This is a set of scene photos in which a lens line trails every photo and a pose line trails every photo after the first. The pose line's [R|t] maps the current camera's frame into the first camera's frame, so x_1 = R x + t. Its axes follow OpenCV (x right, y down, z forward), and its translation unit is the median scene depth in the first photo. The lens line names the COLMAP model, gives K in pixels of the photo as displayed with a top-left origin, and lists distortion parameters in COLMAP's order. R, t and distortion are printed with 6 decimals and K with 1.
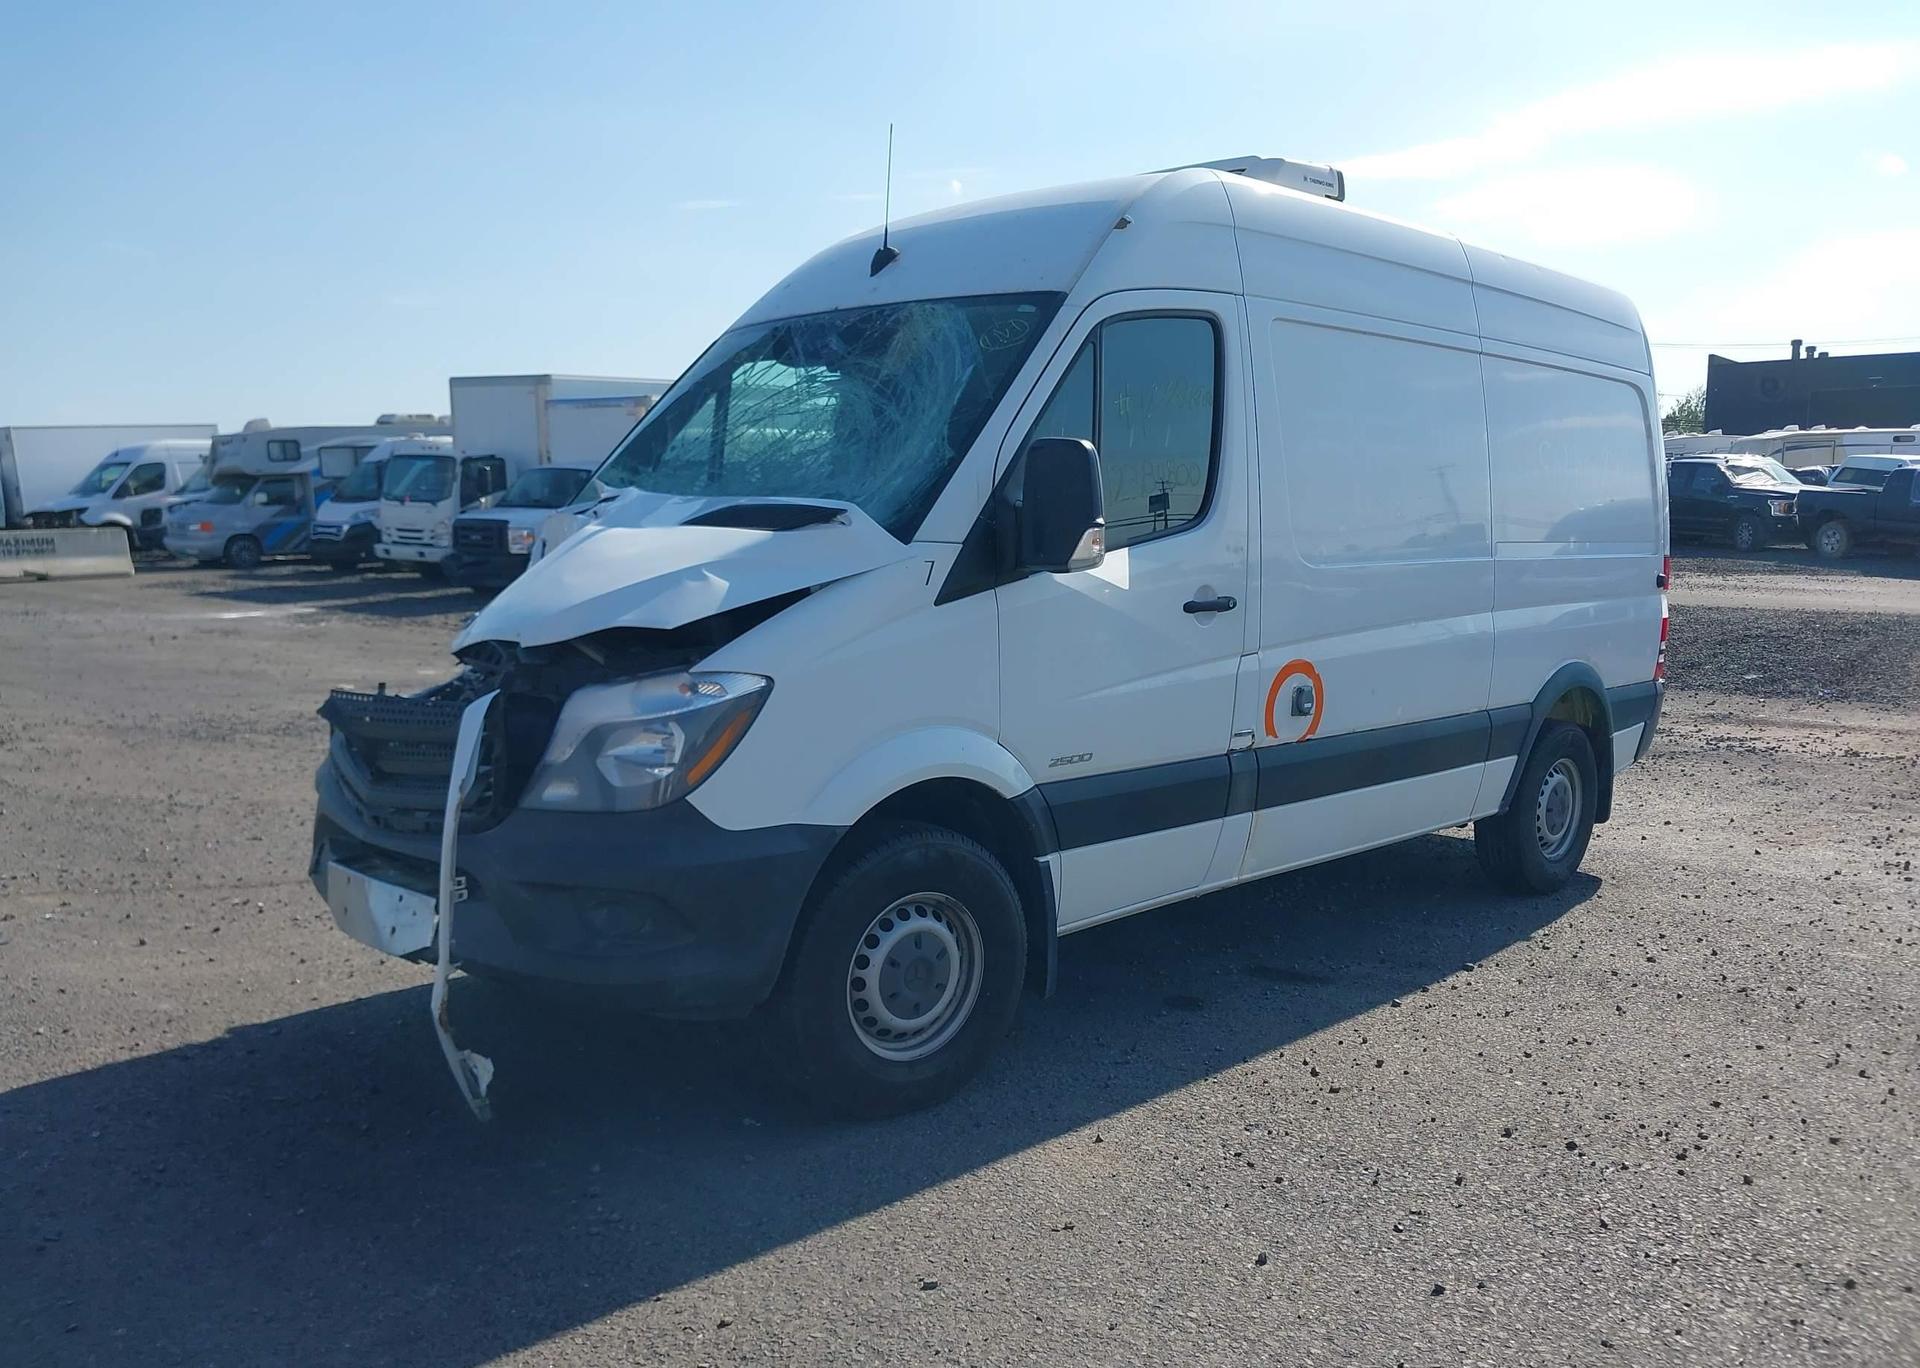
lens RADIAL K [[1509.6, 0, 981.0], [0, 1509.6, 699.4], [0, 0, 1]] dist [0.049900, -0.053810]
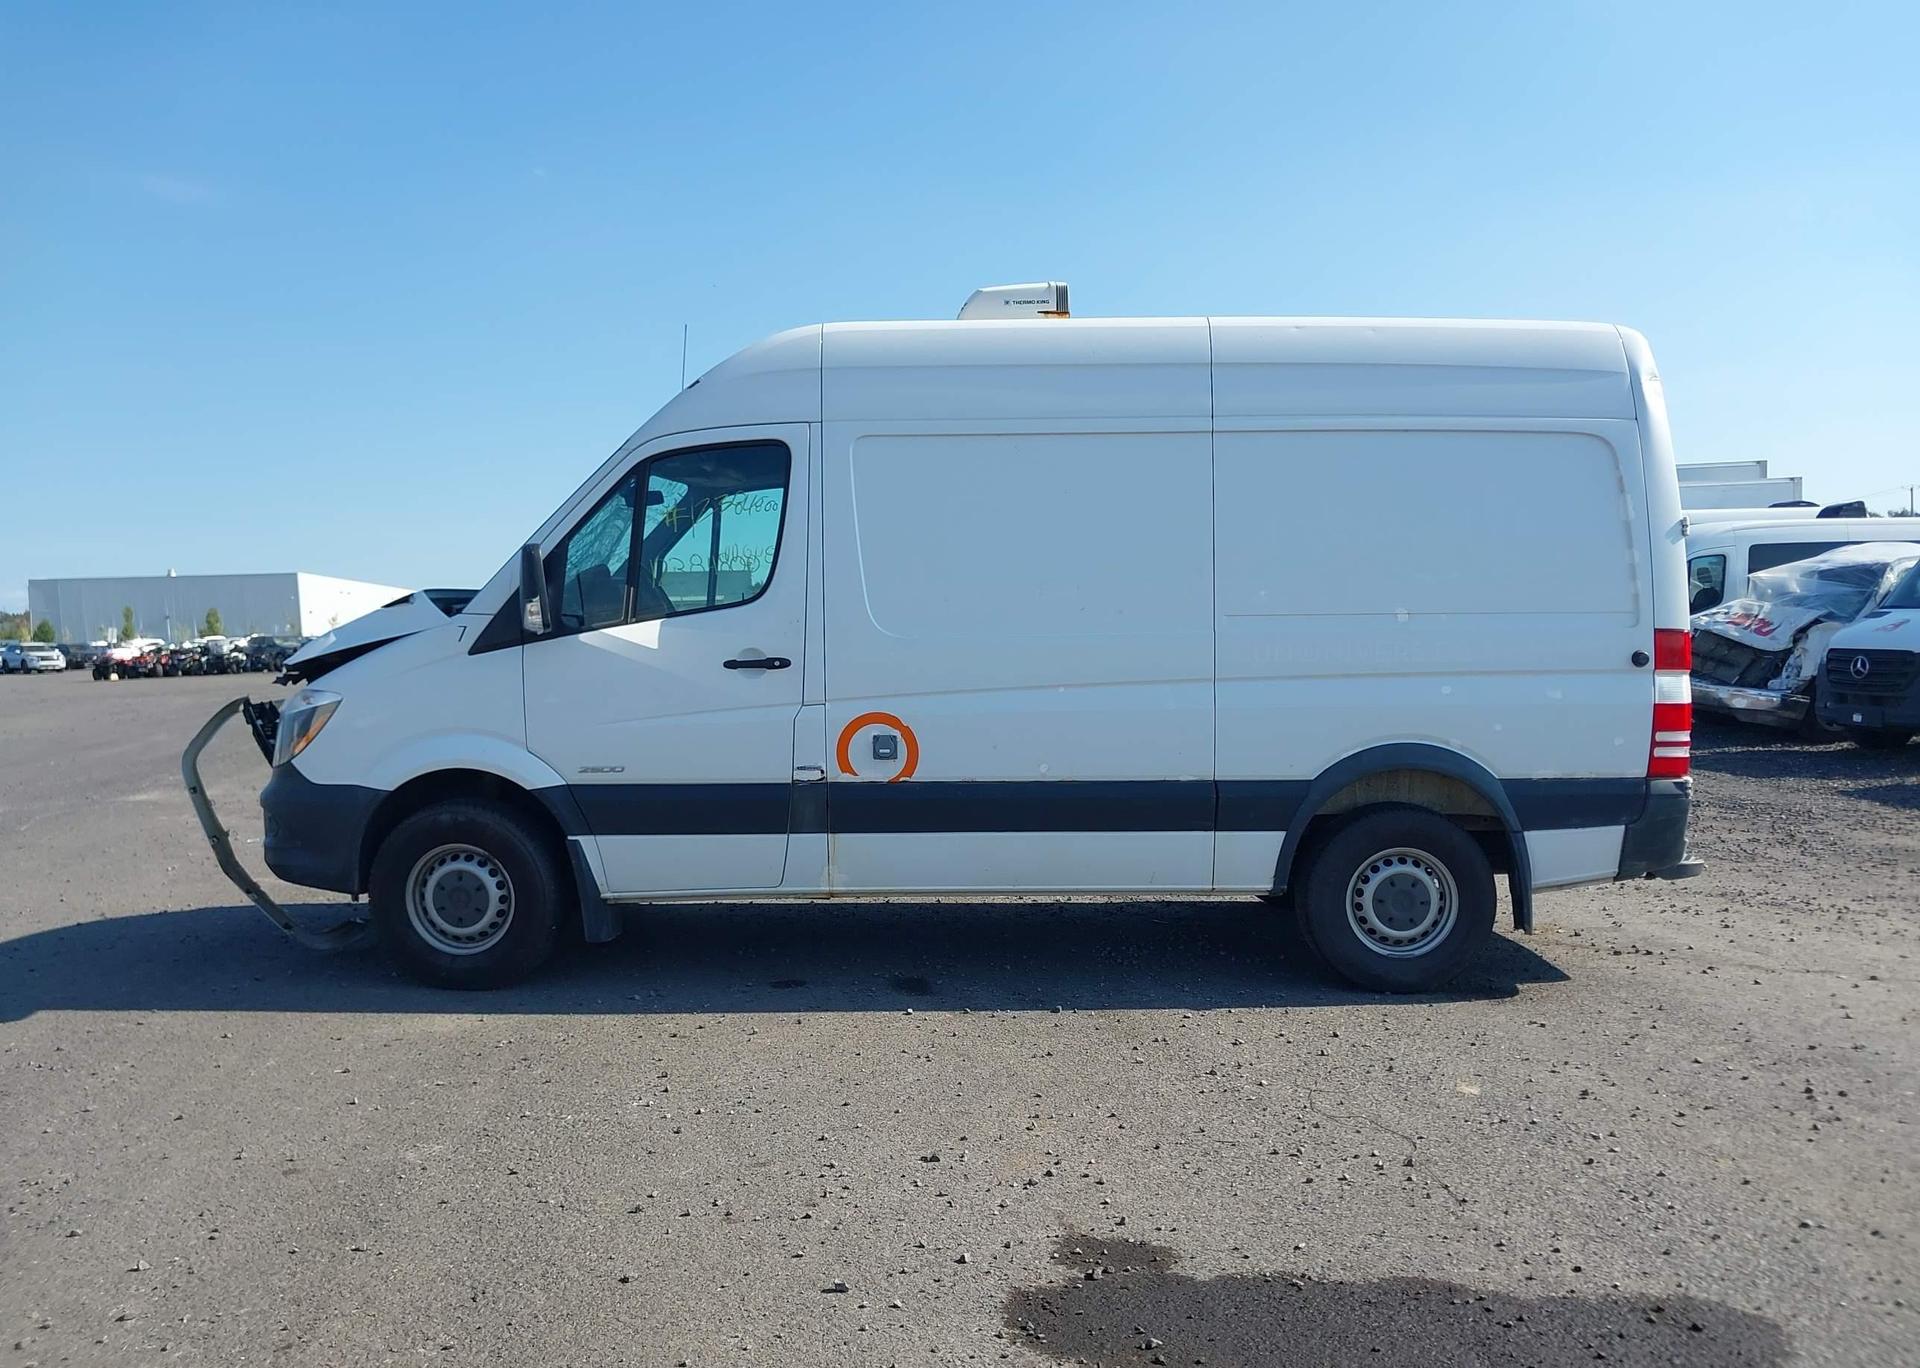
lens RADIAL K [[1509.6, 0, 959.8], [0, 1509.6, 683.9], [0, 0, 1]] dist [0.049900, -0.053810]
pose [[0.718240, 0.016247, -0.695606, 1.254689], [-0.070304, 0.996306, -0.049321, 0.006803], [0.692235, 0.084329, 0.716729, 0.218042]]
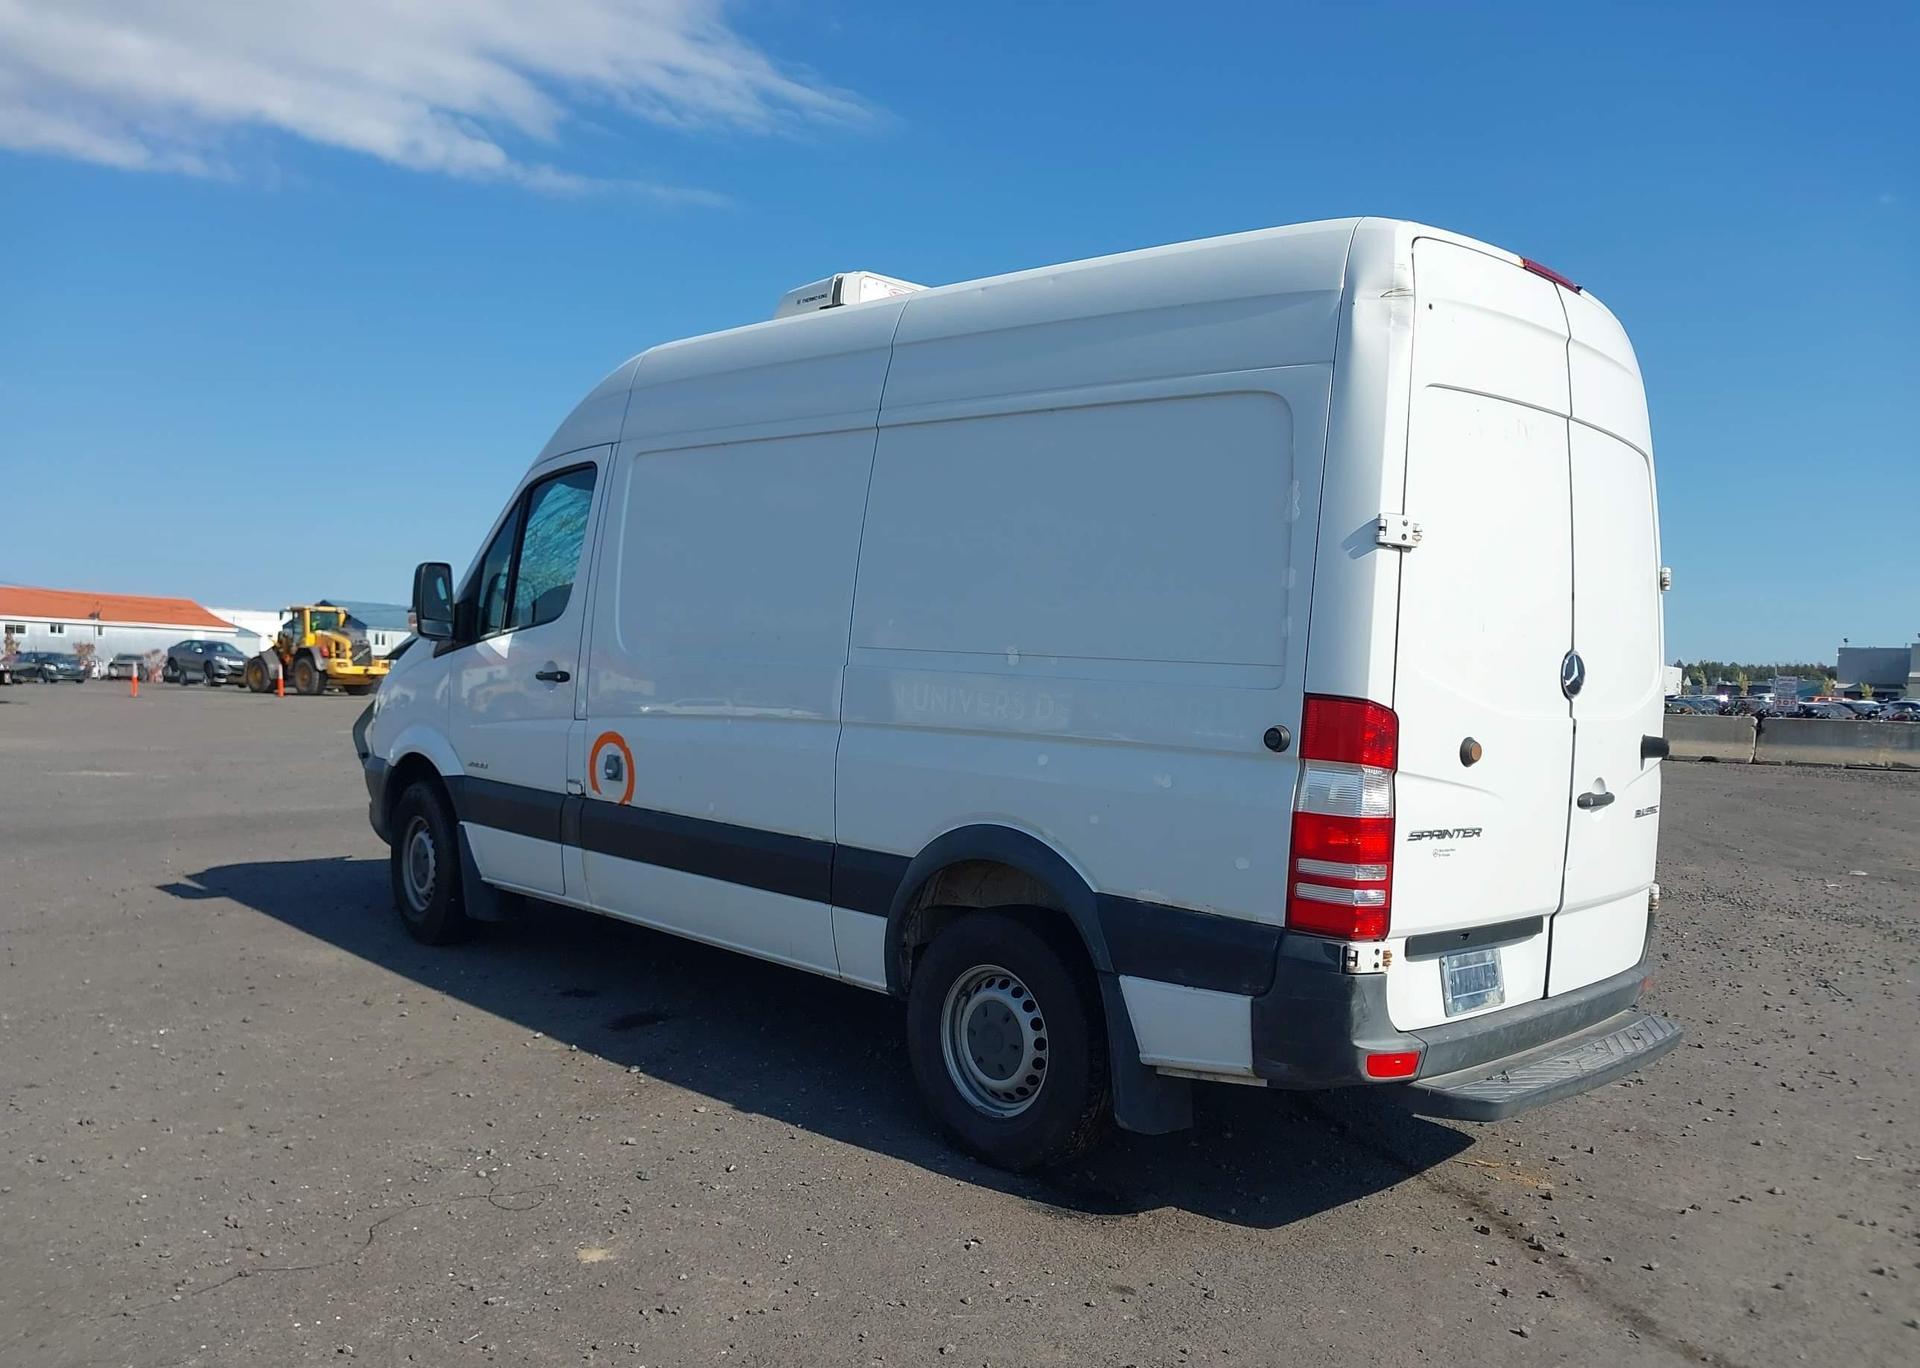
lens RADIAL K [[1509.6, 0, 959.3], [0, 1509.6, 689.1], [0, 0, 1]] dist [0.049900, -0.053810]
pose [[0.006408, 0.016291, -0.999847, 1.609758], [-0.162807, 0.986543, 0.015031, -0.139742], [0.986637, 0.162686, 0.008974, 1.446925]]
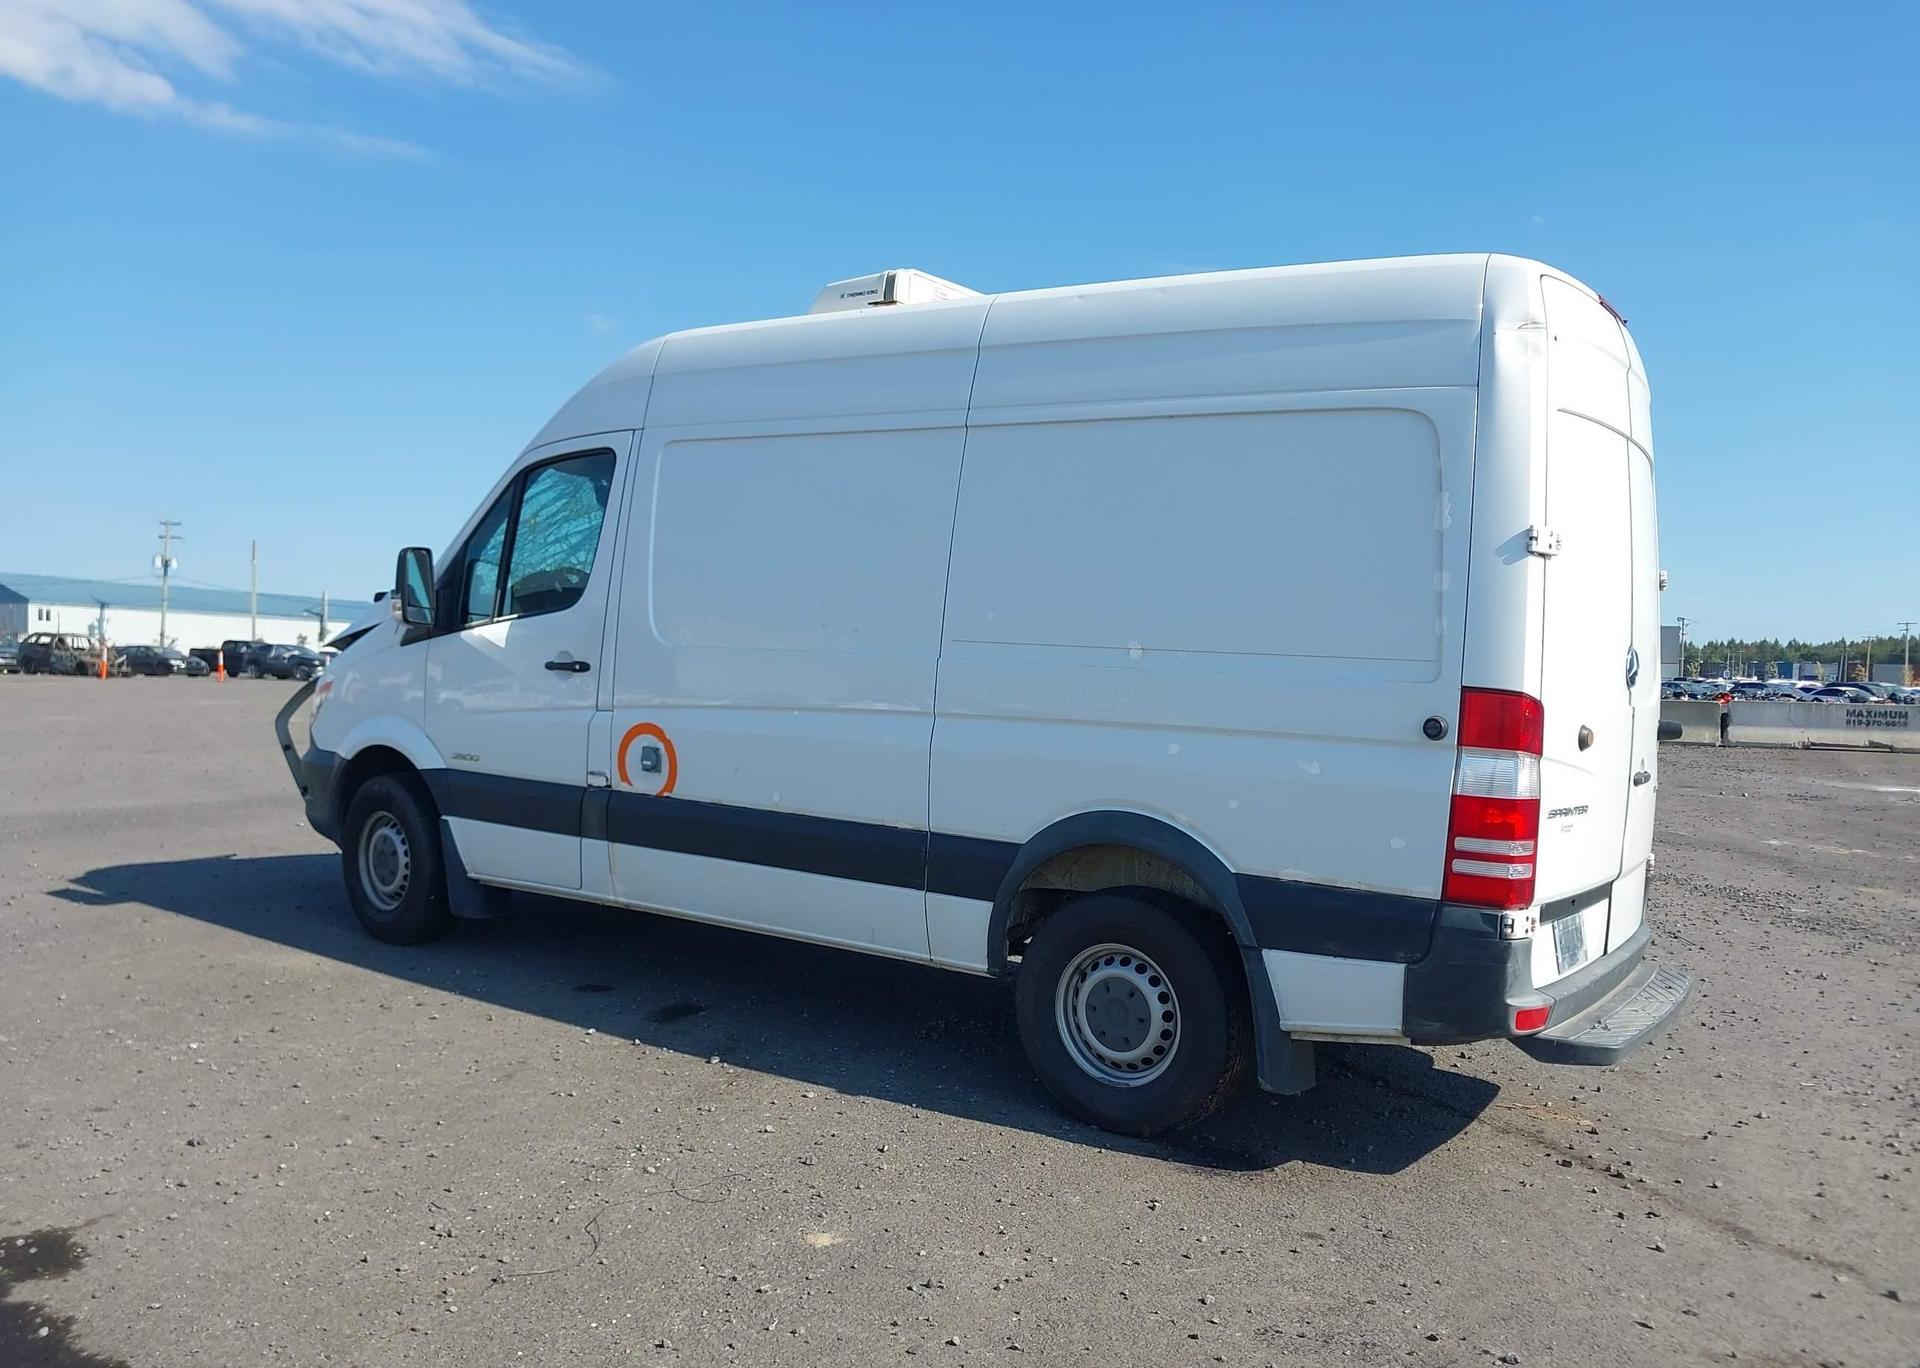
lens RADIAL K [[1509.6, 0, 960.8], [0, 1509.6, 688.0], [0, 0, 1]] dist [0.049900, -0.053810]
pose [[0.193532, 0.028585, -0.980677, 1.621423], [-0.161261, 0.986907, -0.003058, -0.101971], [0.967750, 0.158737, 0.195608, 1.157518]]
